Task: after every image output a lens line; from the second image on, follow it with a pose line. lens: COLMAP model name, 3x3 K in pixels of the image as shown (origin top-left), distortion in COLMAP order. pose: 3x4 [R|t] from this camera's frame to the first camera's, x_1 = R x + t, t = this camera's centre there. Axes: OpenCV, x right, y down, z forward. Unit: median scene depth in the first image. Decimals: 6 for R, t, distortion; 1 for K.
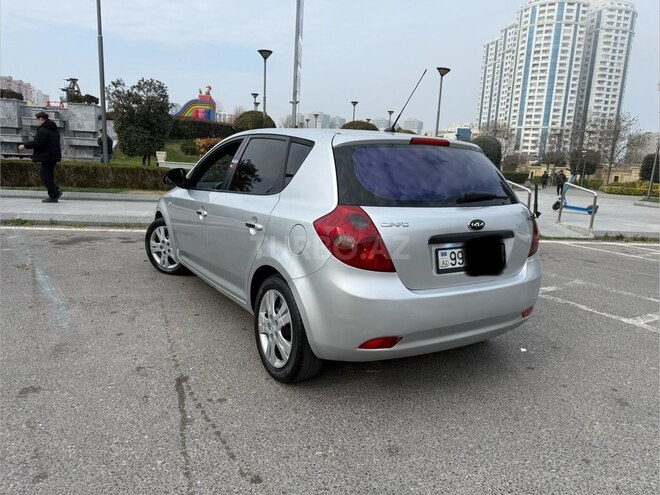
lens RADIAL K [[468.6, 0, 331.0], [0, 468.6, 245.9], [0, 0, 1]] dist [0.021881, -0.025010]
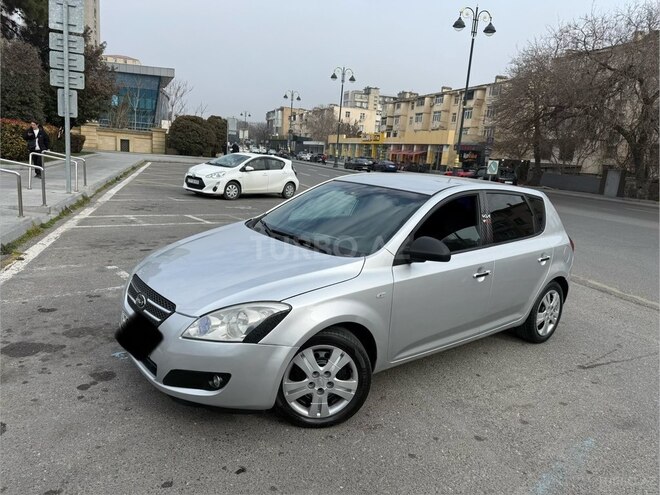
lens RADIAL K [[457.9, 0, 326.7], [0, 457.9, 256.7], [0, 0, 1]] dist [0.113710, -0.160580]
pose [[-0.120875, -0.276104, 0.953497, -0.167222], [0.090472, 0.953478, 0.287567, -0.060526], [-0.988536, 0.121024, -0.090272, 0.205573]]
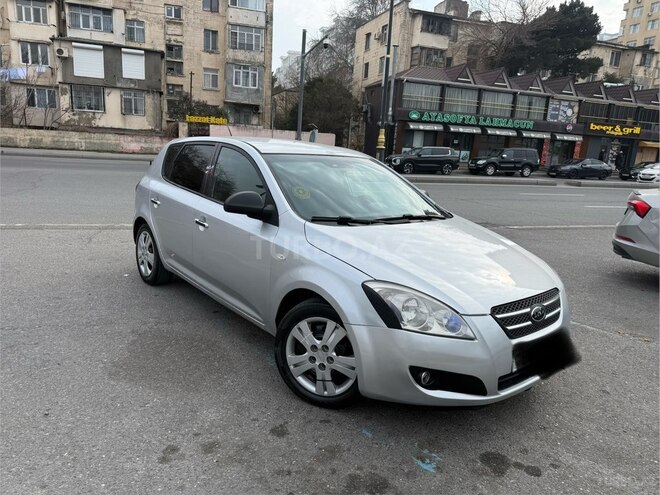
lens RADIAL K [[466.8, 0, 327.1], [0, 466.8, 249.5], [0, 0, 1]] dist [0.035358, -0.041881]
pose [[-0.984583, -0.077385, -0.156869, 0.003654], [-0.132172, 0.916559, 0.377425, -0.066671], [0.114573, 0.392340, -0.912657, 0.322584]]
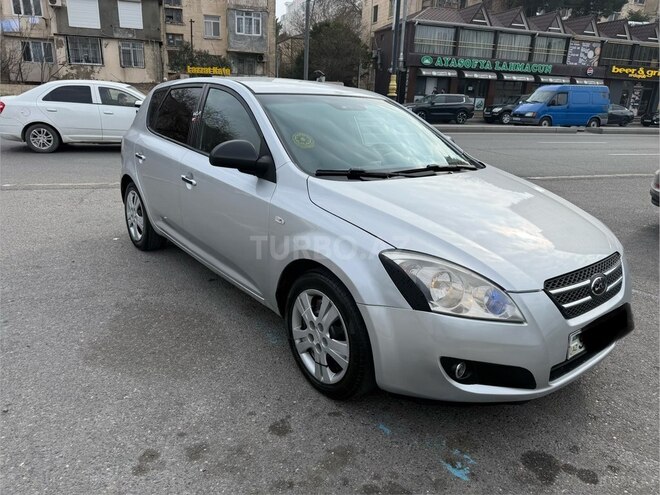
lens RADIAL K [[468.6, 0, 331.0], [0, 468.6, 245.9], [0, 0, 1]] dist [0.021881, -0.025010]
pose [[-0.987854, -0.046831, -0.148160, 0.000093], [-0.110617, 0.881581, 0.458888, -0.060582], [0.109125, 0.469703, -0.876054, 0.305063]]
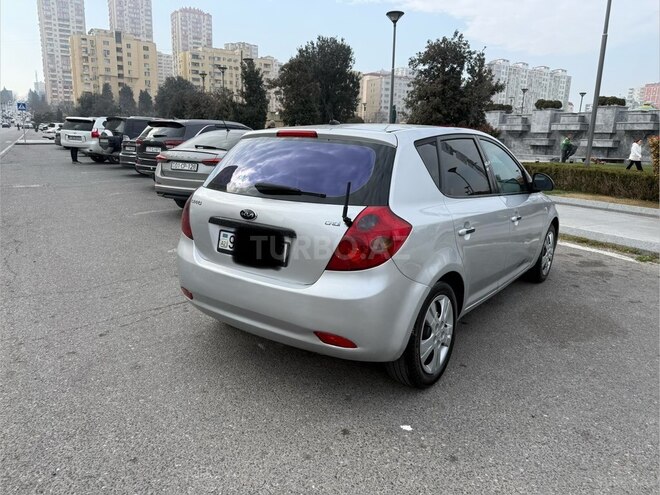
lens RADIAL K [[468.6, 0, 331.0], [0, 468.6, 245.9], [0, 0, 1]] dist [0.021881, -0.025010]
pose [[0.372408, 0.164925, -0.913297, 0.128656], [-0.174340, 0.978996, 0.105699, -0.012439], [0.911547, 0.119861, 0.393339, 0.081281]]
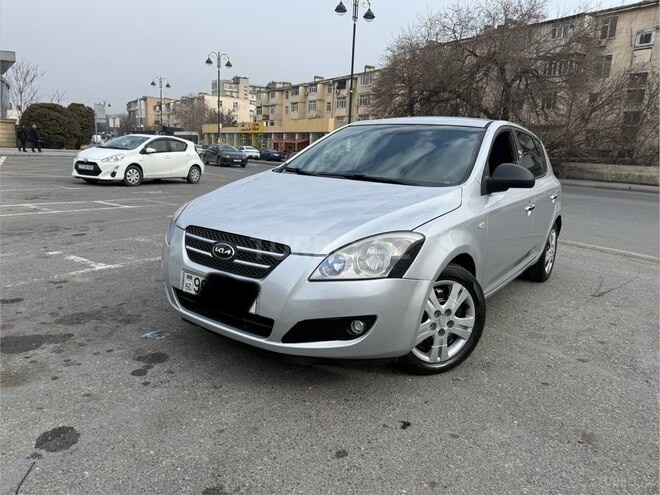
lens RADIAL K [[466.8, 0, 327.1], [0, 466.8, 249.5], [0, 0, 1]] dist [0.035358, -0.041881]
pose [[-0.381435, -0.254024, 0.888808, -0.146043], [0.094287, 0.945796, 0.310774, -0.048625], [-0.919575, 0.202343, -0.336809, 0.253380]]
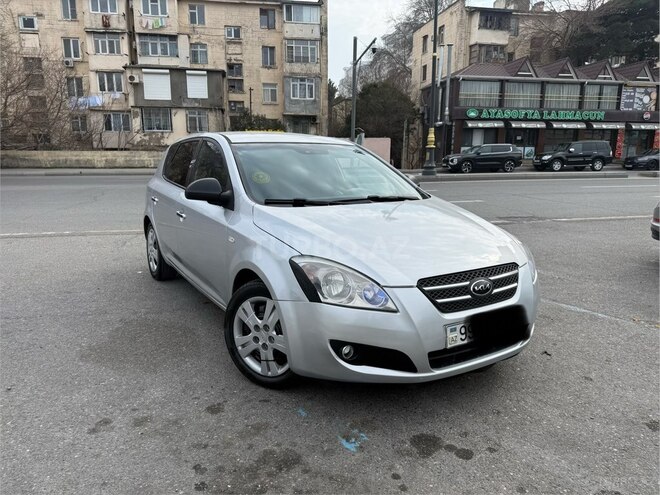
lens RADIAL K [[468.6, 0, 331.0], [0, 468.6, 245.9], [0, 0, 1]] dist [0.021881, -0.025010]
pose [[-0.998567, -0.051114, -0.015825, -0.025776], [-0.053354, 0.928742, 0.366867, -0.062701], [-0.004055, 0.367185, -0.930139, 0.325870]]
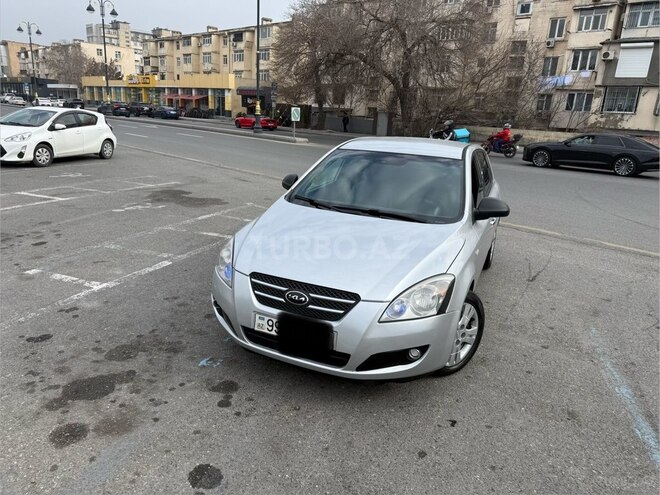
lens RADIAL K [[466.8, 0, 327.1], [0, 466.8, 249.5], [0, 0, 1]] dist [0.035358, -0.041881]
pose [[-0.569105, -0.308264, 0.762295, -0.140479], [0.062111, 0.908302, 0.413678, -0.076738], [-0.819916, 0.282773, -0.497772, 0.286552]]
